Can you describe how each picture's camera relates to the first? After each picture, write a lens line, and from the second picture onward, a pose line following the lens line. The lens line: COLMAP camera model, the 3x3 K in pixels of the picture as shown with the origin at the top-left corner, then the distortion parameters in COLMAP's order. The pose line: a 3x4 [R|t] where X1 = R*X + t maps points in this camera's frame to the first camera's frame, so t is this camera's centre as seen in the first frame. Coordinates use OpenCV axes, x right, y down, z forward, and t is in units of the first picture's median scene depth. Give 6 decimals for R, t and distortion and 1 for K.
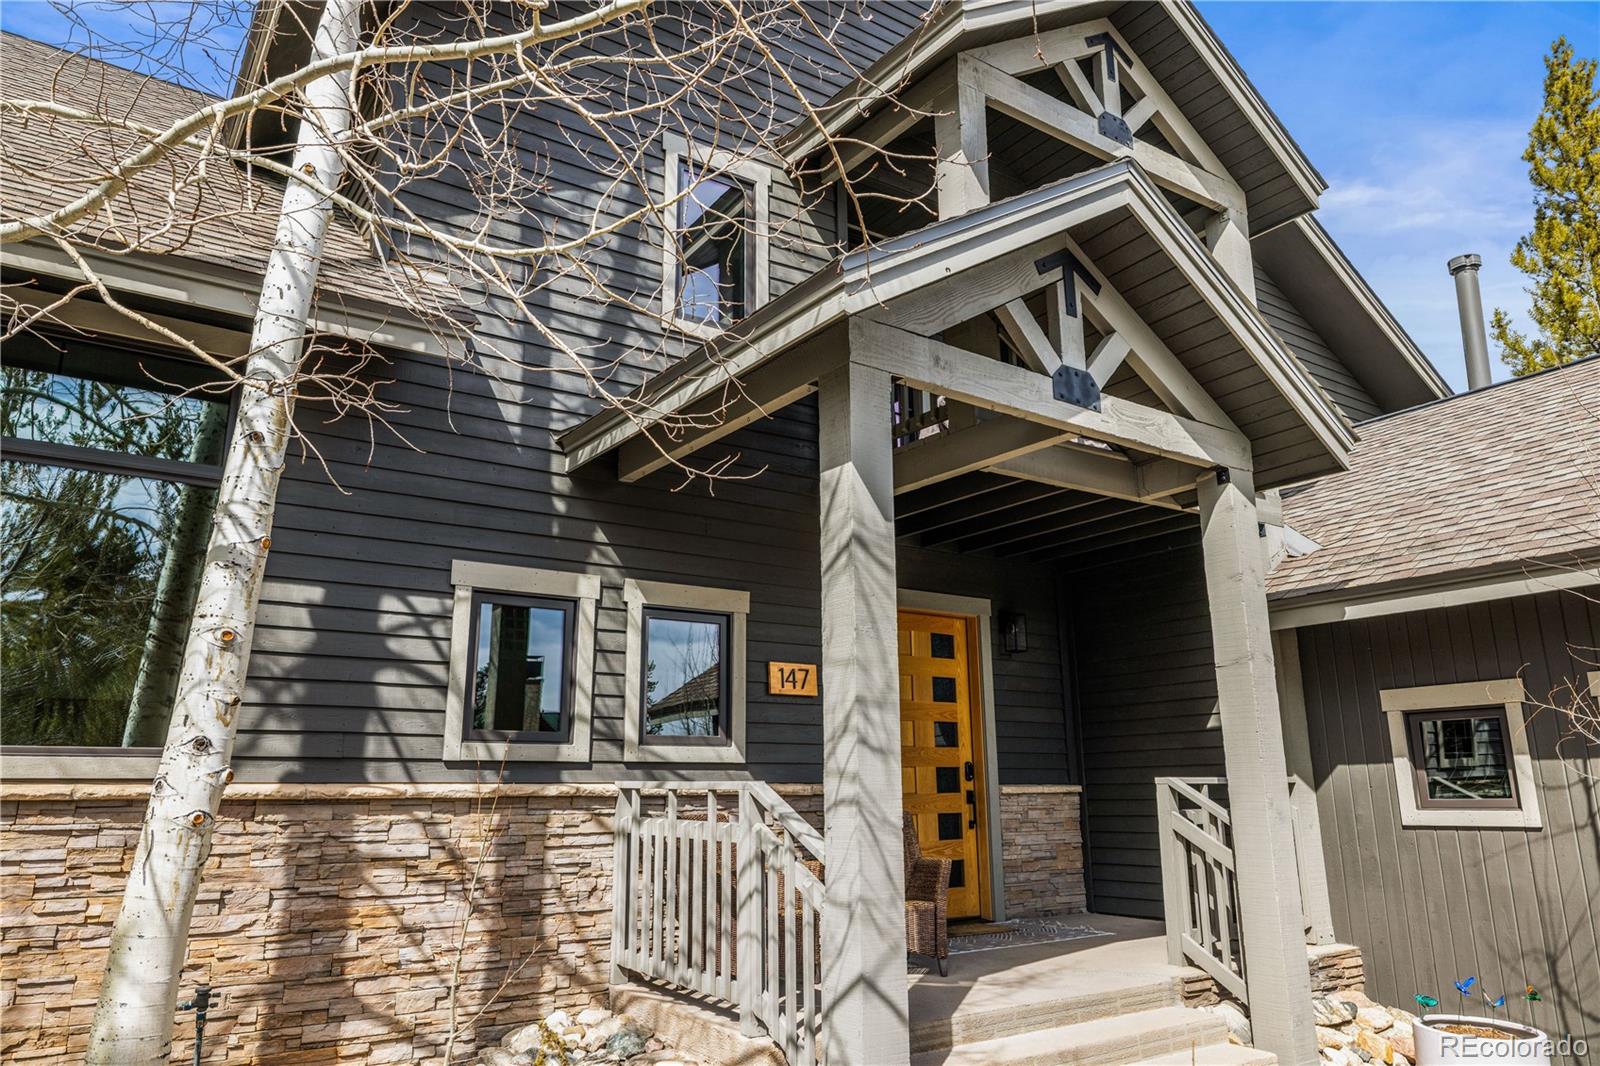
lens RADIAL K [[1074.3, 0, 800.0], [0, 1074.3, 533.0], [0, 0, 1]] dist [0.002796, -0.000171]
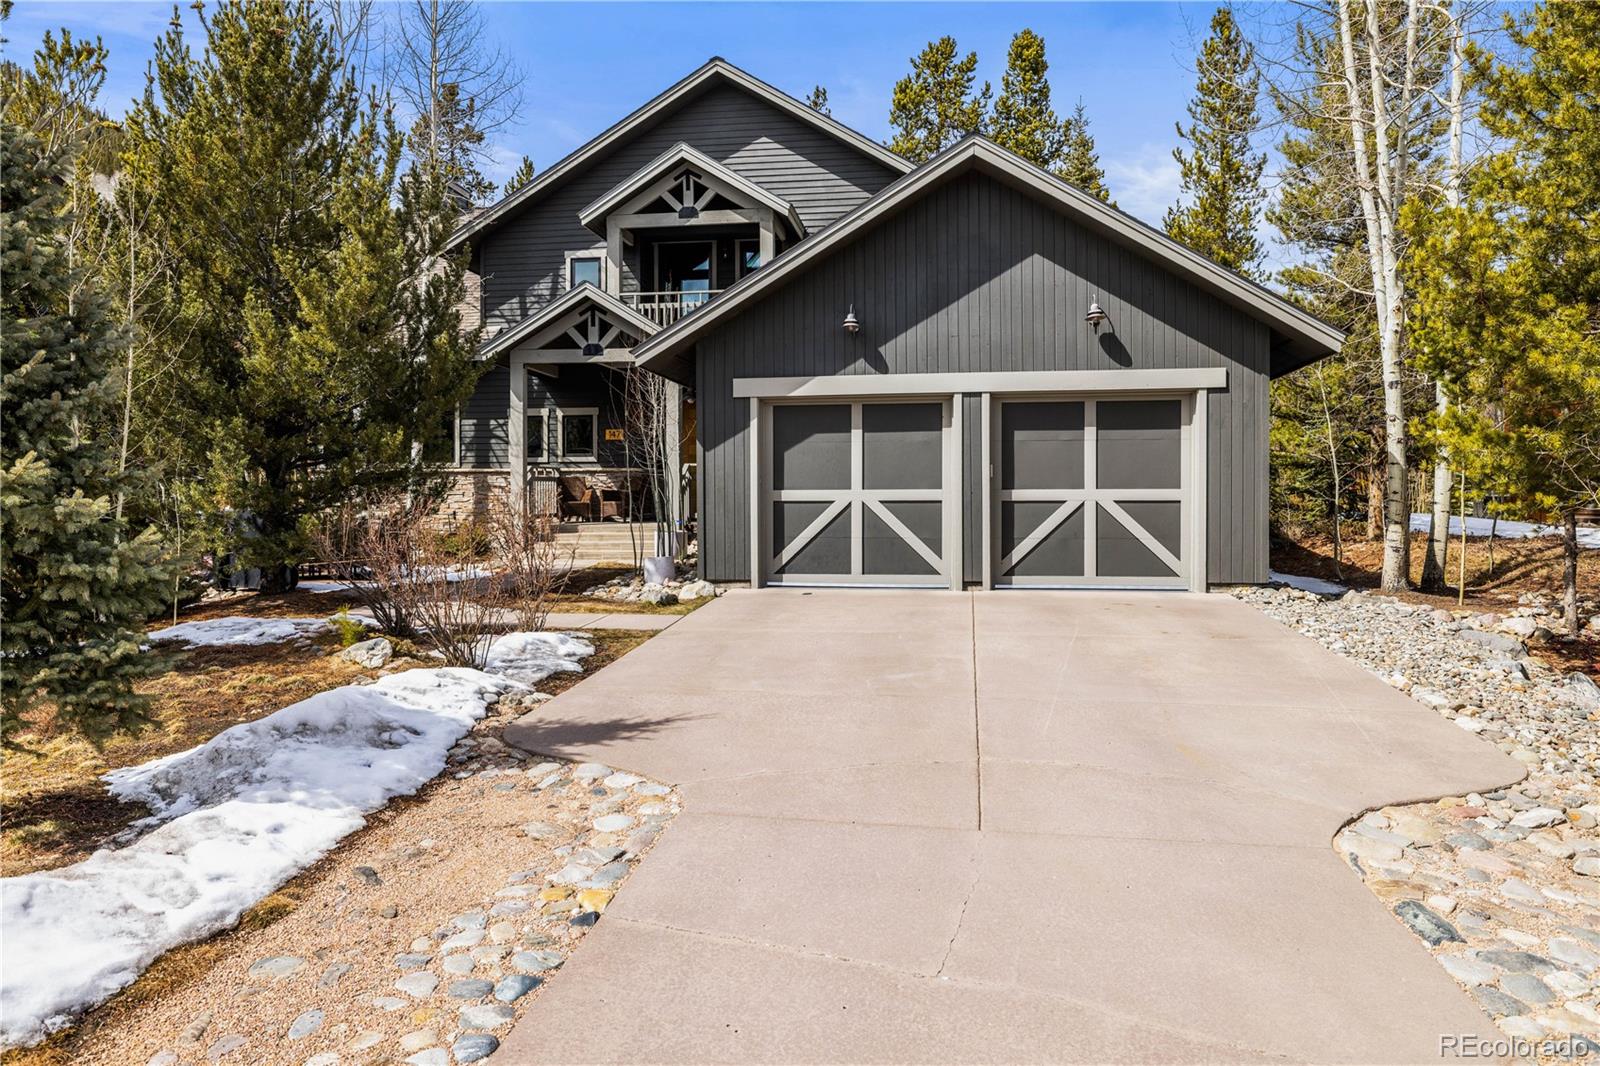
lens RADIAL K [[1090.5, 0, 803.0], [0, 1090.5, 523.0], [0, 0, 1]] dist [-0.000096, 0.002464]
pose [[0.743599, 0.016221, -0.668429, 2.660446], [0.152712, 0.969161, 0.193405, -0.148766], [0.650953, -0.245893, 0.718190, -1.014380]]
